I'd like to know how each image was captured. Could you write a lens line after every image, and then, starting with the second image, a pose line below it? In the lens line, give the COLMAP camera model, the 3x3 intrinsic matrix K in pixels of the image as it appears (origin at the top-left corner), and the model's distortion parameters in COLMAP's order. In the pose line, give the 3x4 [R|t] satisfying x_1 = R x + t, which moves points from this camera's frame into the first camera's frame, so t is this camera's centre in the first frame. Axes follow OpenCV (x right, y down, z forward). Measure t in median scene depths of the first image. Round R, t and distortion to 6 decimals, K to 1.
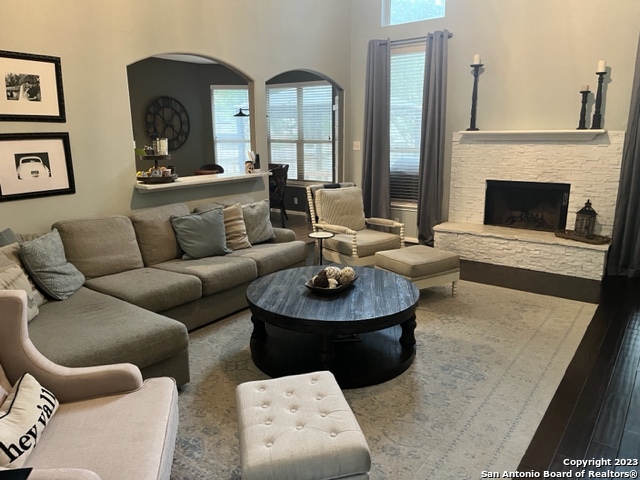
lens RADIAL K [[488.6, 0, 323.2], [0, 488.6, 238.9], [0, 0, 1]] dist [0.050270, -0.056098]
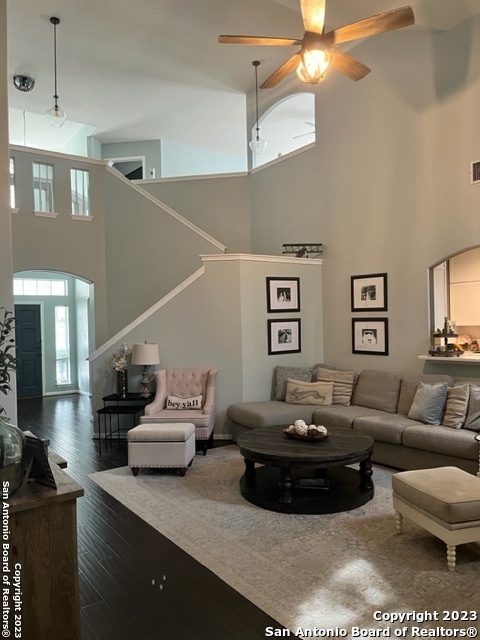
lens RADIAL K [[488.6, 0, 239.2], [0, 488.6, 321.7], [0, 0, 1]] dist [0.050270, -0.056098]
pose [[-0.317224, 0.008108, -0.948316, 1.167314], [-0.191484, 0.978820, 0.072423, -0.231387], [0.928818, 0.204562, -0.308952, 1.076648]]
